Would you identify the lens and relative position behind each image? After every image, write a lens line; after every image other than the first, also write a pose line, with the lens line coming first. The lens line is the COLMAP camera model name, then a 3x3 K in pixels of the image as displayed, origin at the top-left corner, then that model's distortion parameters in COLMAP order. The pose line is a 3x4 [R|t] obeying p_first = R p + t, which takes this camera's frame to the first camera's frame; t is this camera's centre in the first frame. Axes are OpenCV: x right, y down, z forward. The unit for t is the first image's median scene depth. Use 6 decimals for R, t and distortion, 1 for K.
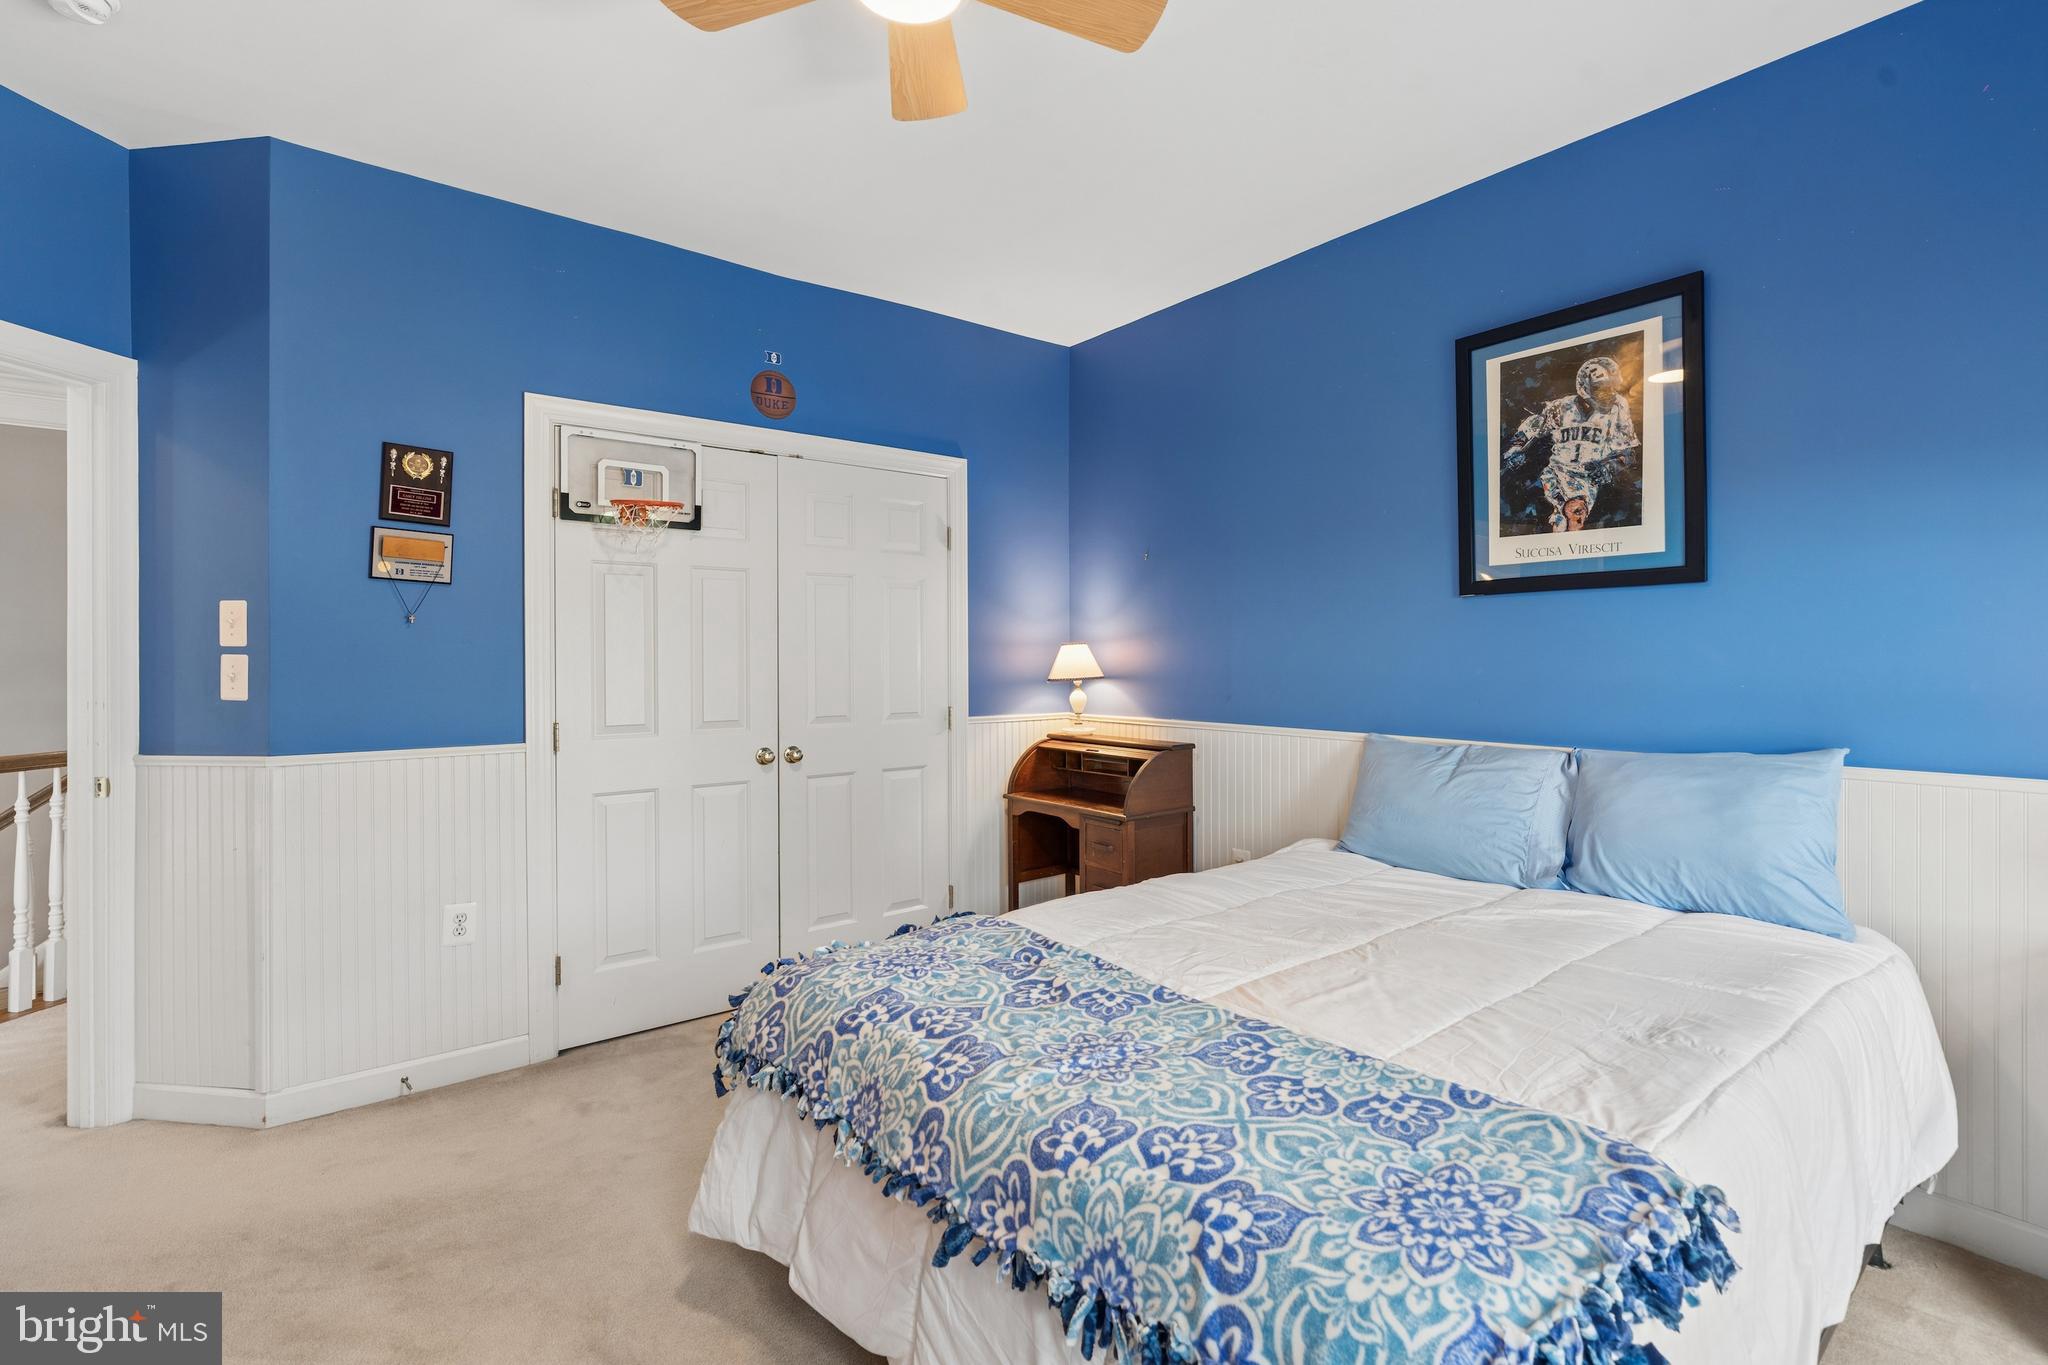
lens RADIAL K [[923.1, 0, 1021.7], [0, 923.1, 668.0], [0, 0, 1]] dist [-0.002305, 0.001792]
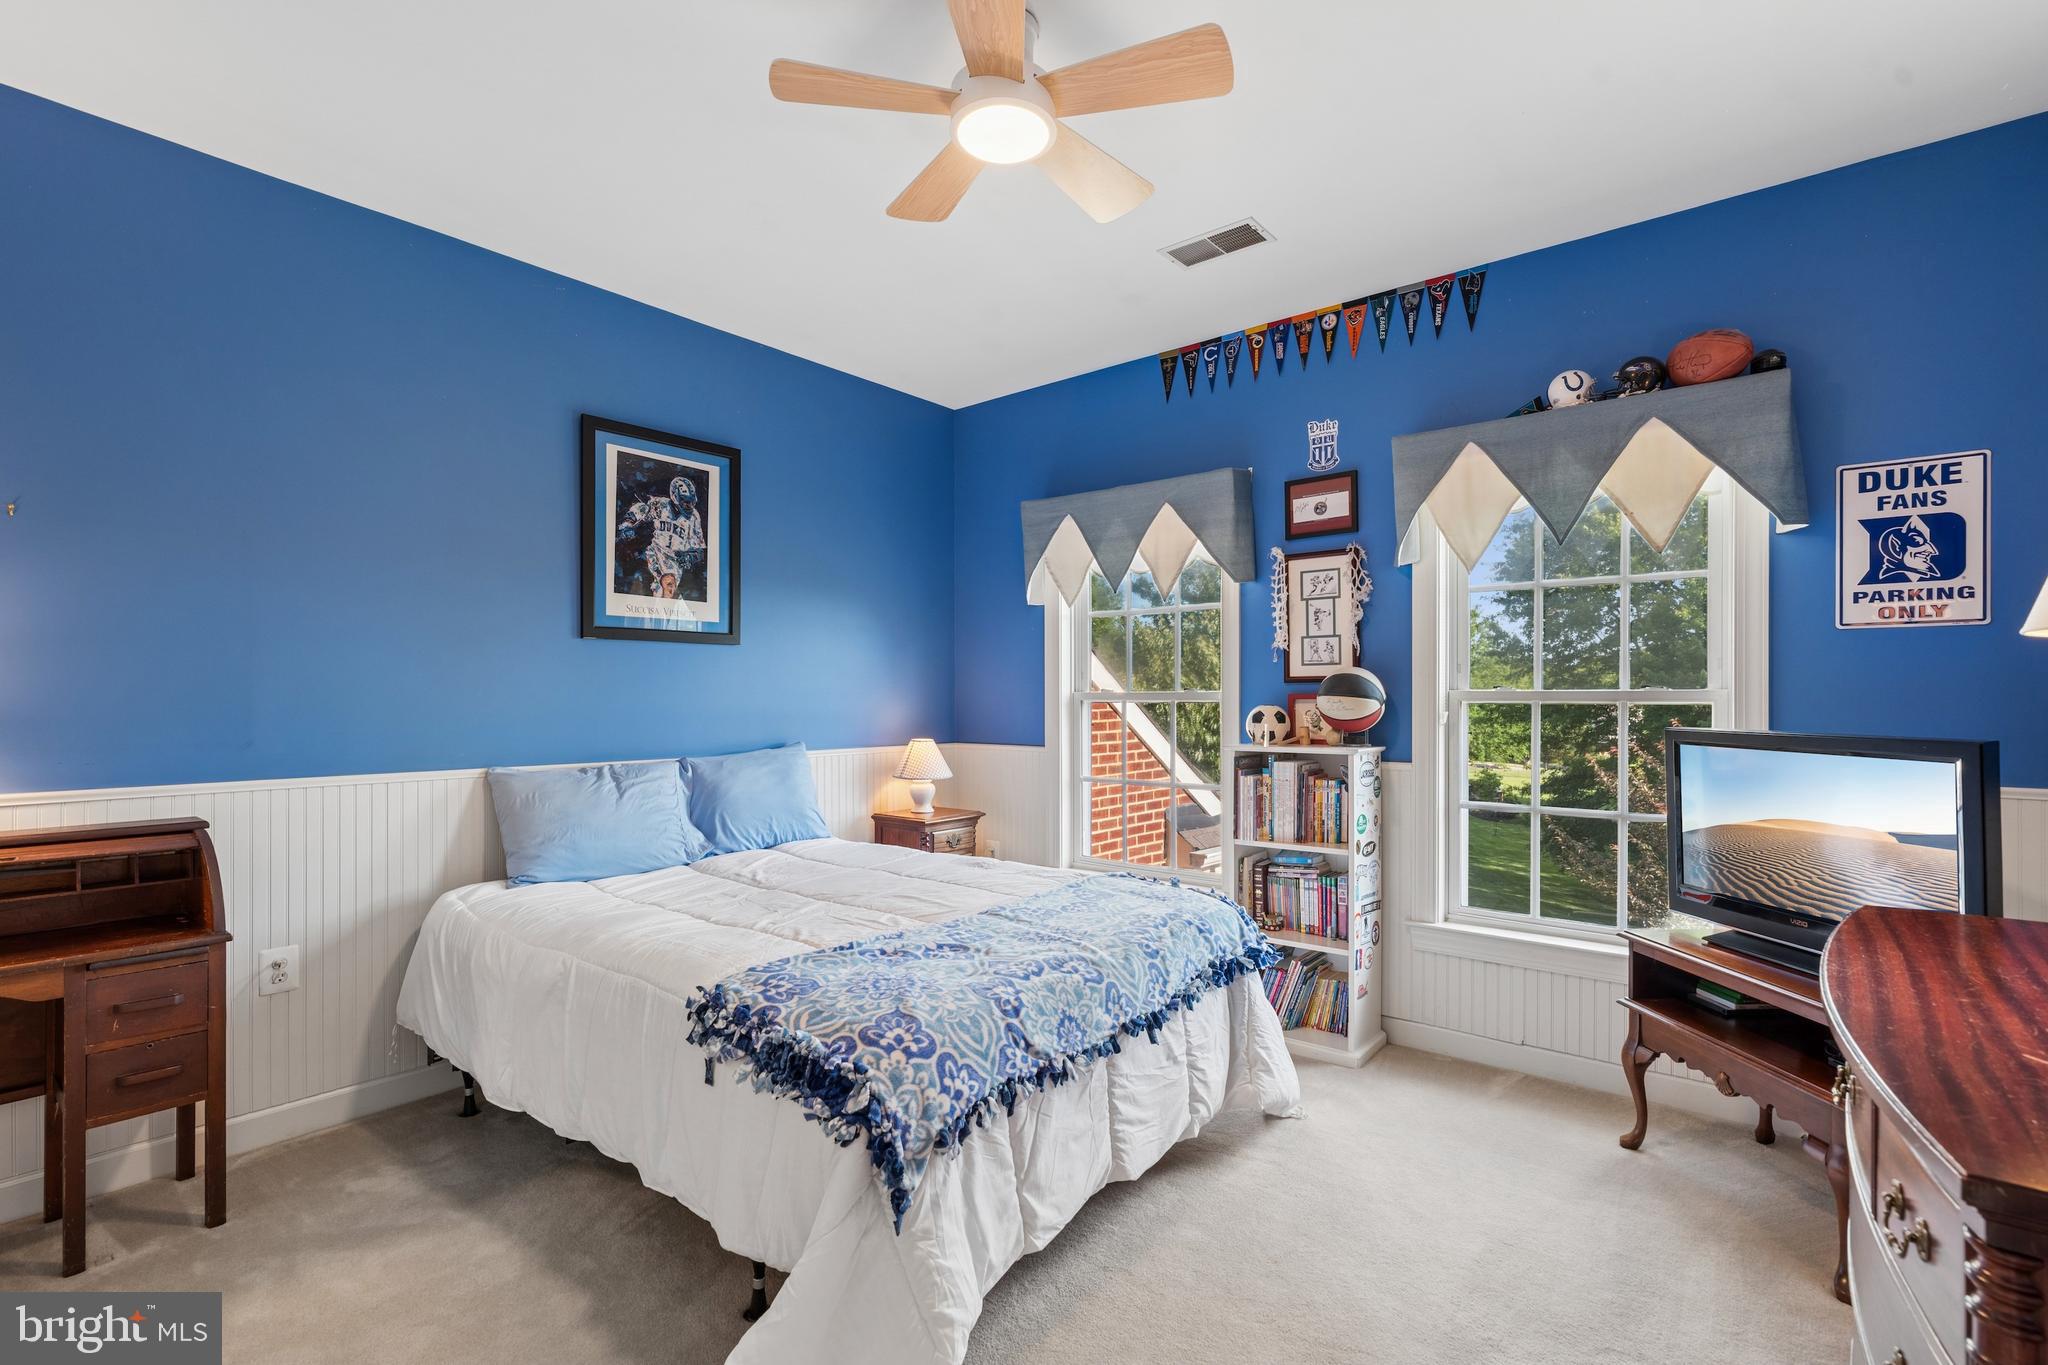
lens RADIAL K [[919.7, 0, 1020.6], [0, 919.7, 695.8], [0, 0, 1]] dist [-0.000043, 0.000256]
pose [[-0.208181, -0.000442, 0.978090, -0.827779], [0.008192, 0.999964, 0.002196, -0.003931], [-0.978056, 0.008470, -0.208170, 0.771762]]
